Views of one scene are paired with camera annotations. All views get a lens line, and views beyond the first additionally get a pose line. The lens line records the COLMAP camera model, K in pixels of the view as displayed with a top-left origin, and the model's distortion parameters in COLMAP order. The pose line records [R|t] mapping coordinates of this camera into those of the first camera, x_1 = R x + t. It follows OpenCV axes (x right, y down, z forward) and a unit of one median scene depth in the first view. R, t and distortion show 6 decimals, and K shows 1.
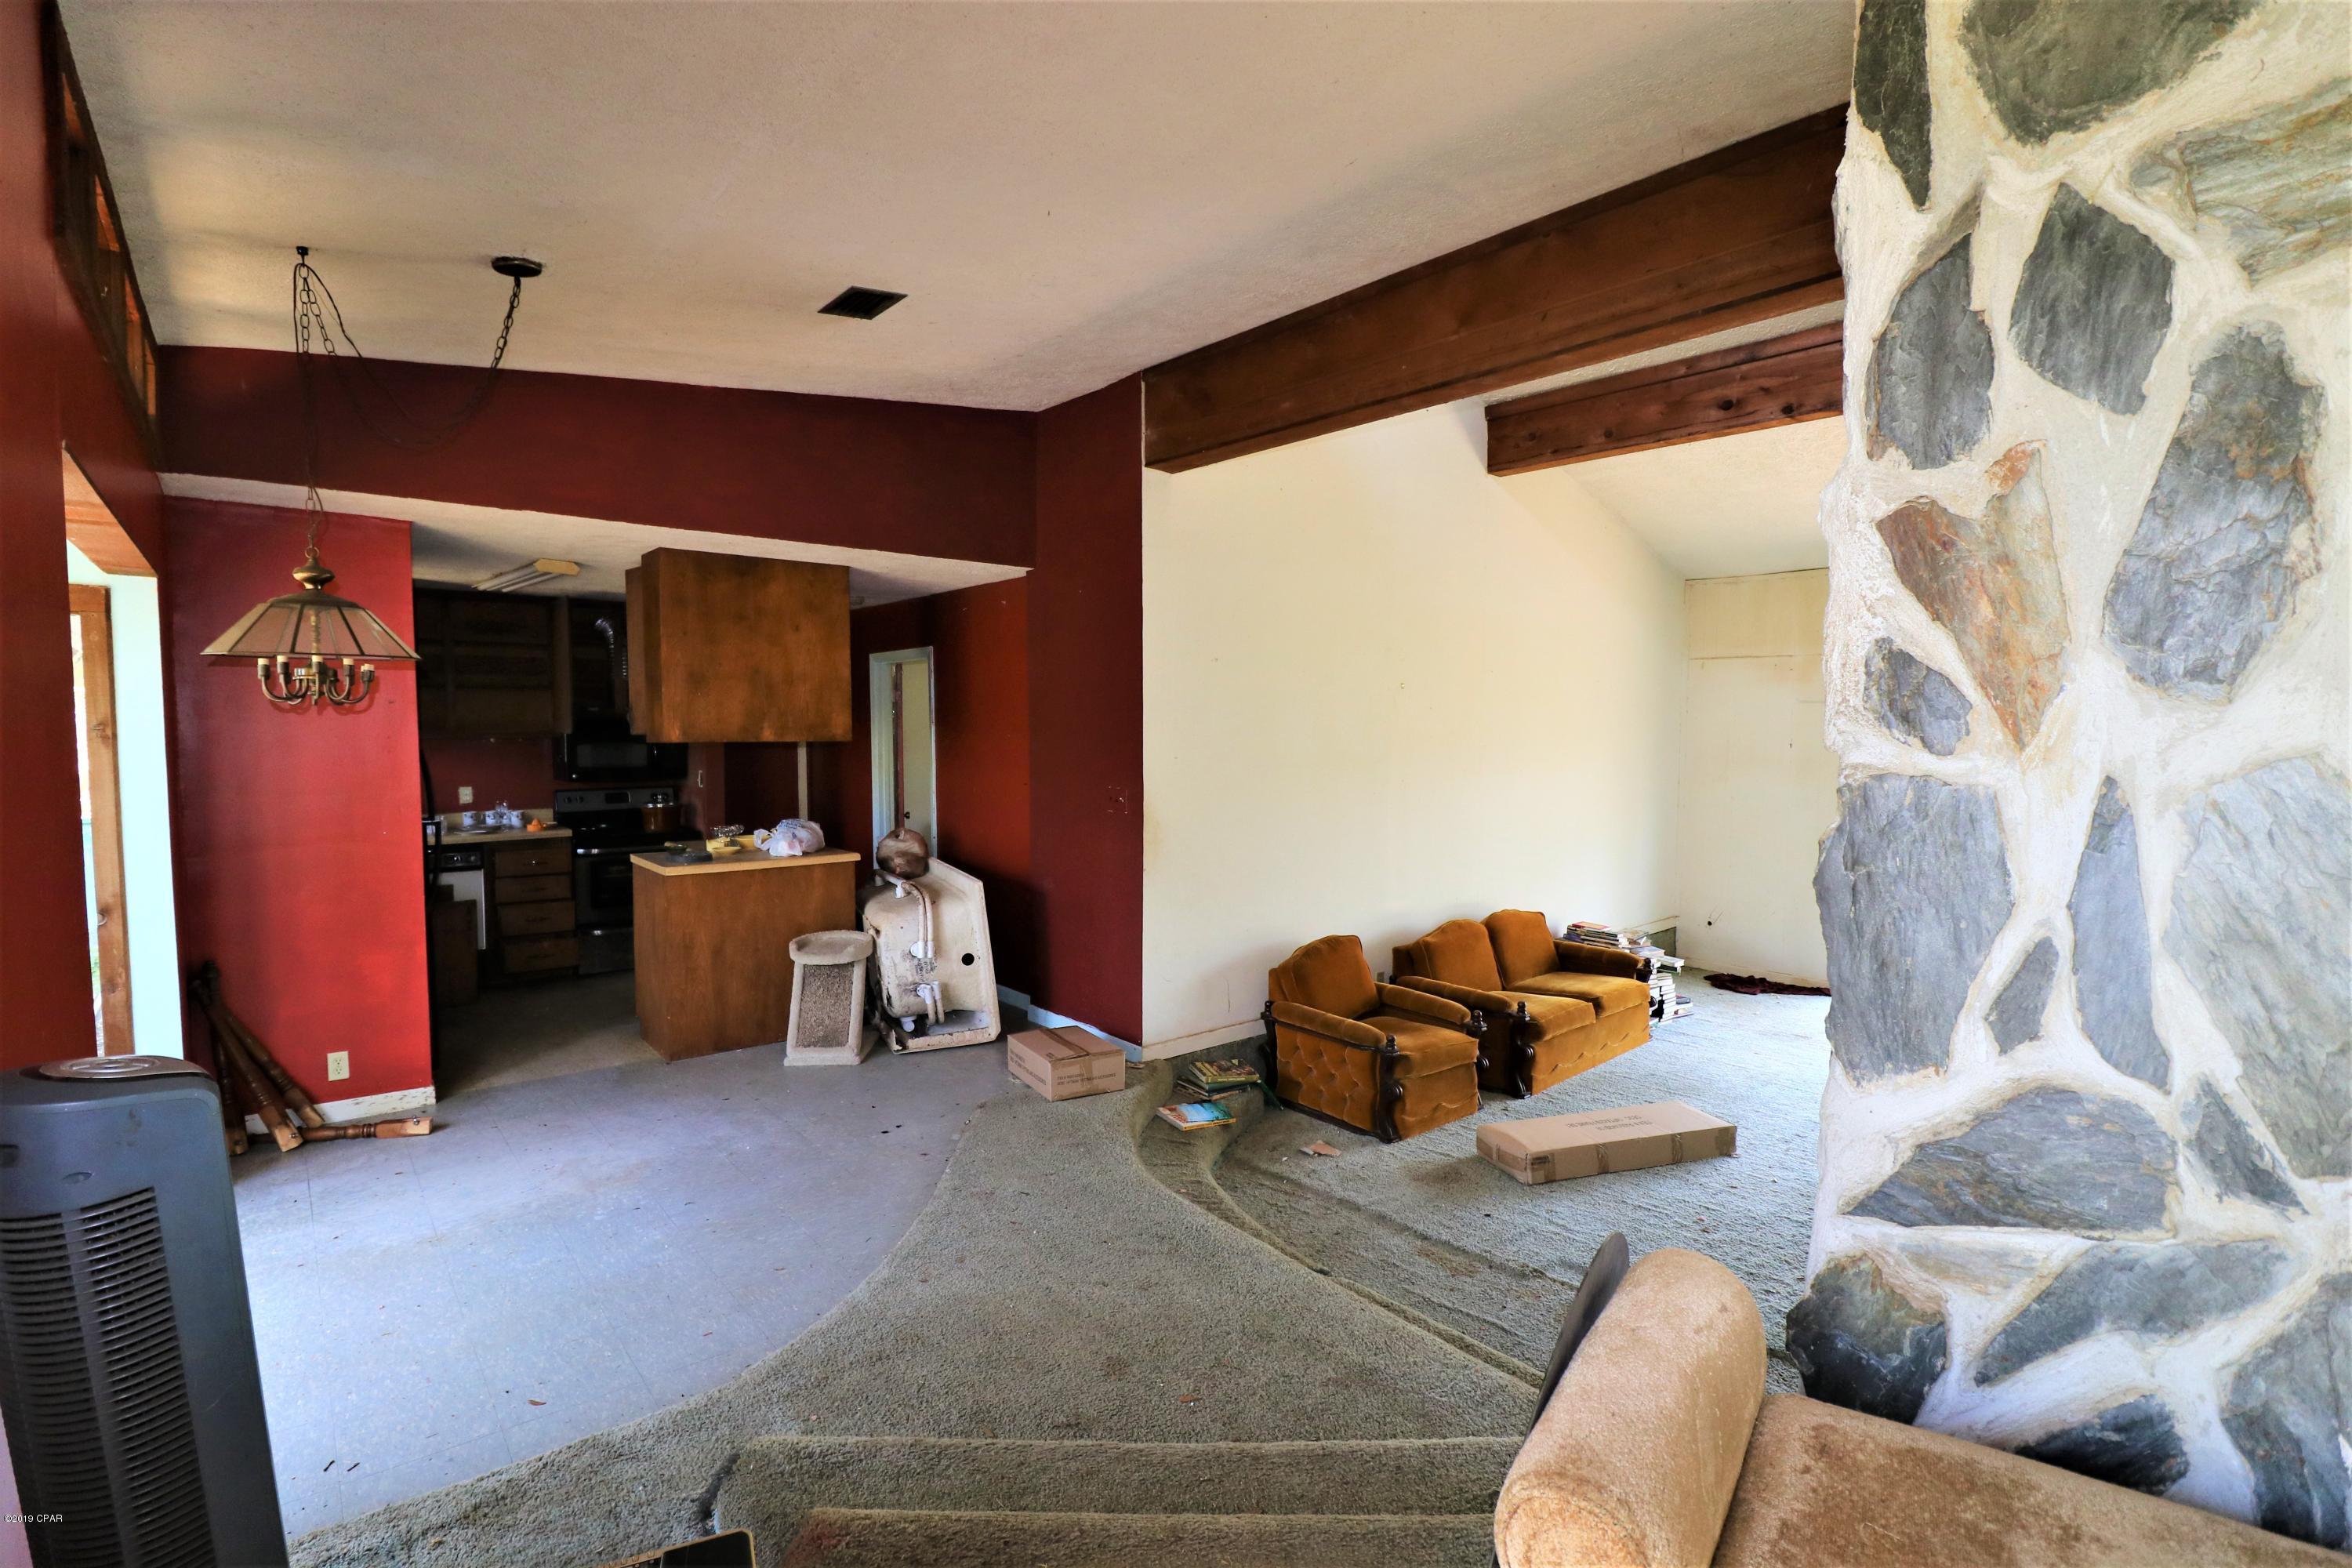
lens RADIAL K [[1094.3, 0, 1177.2], [0, 1094.3, 779.7], [0, 0, 1]] dist [-0.005366, -0.010394]
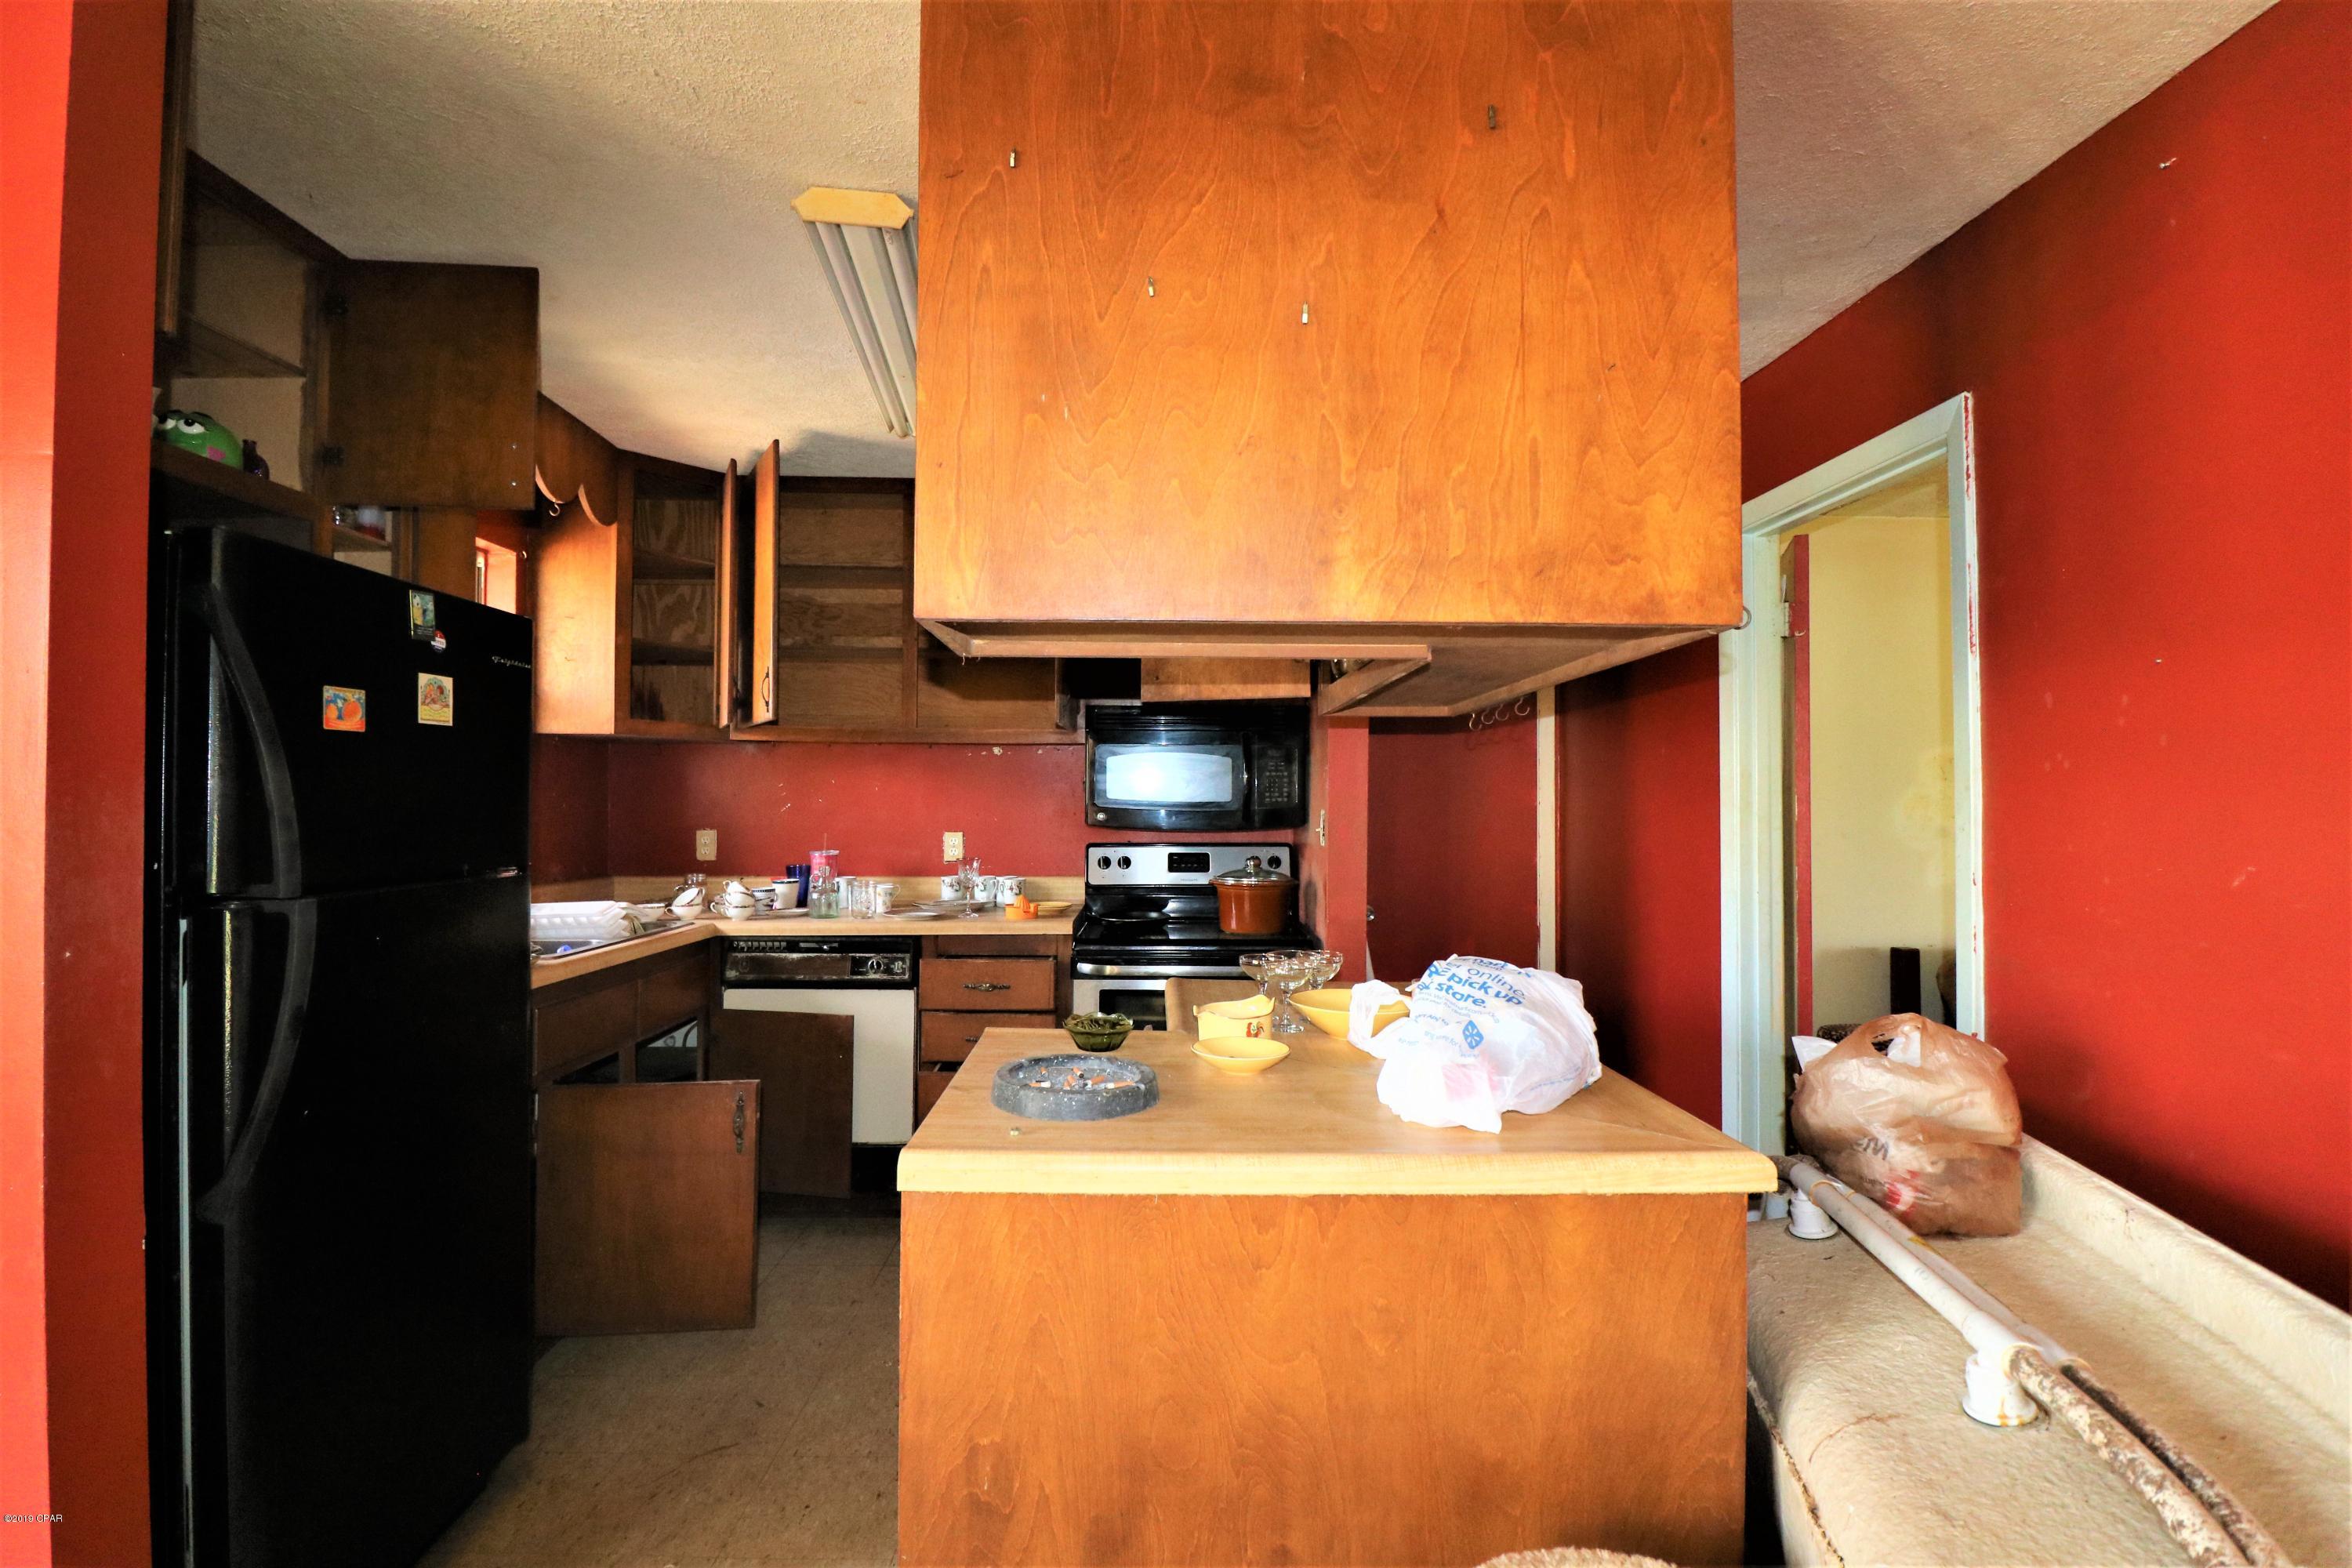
lens RADIAL K [[1094.3, 0, 1177.2], [0, 1094.3, 779.7], [0, 0, 1]] dist [-0.005366, -0.010394]
pose [[0.784304, -0.008223, -0.620323, -0.229672], [-0.037919, 0.997407, -0.061164, 0.011223], [0.619217, 0.071493, 0.781958, 0.700066]]
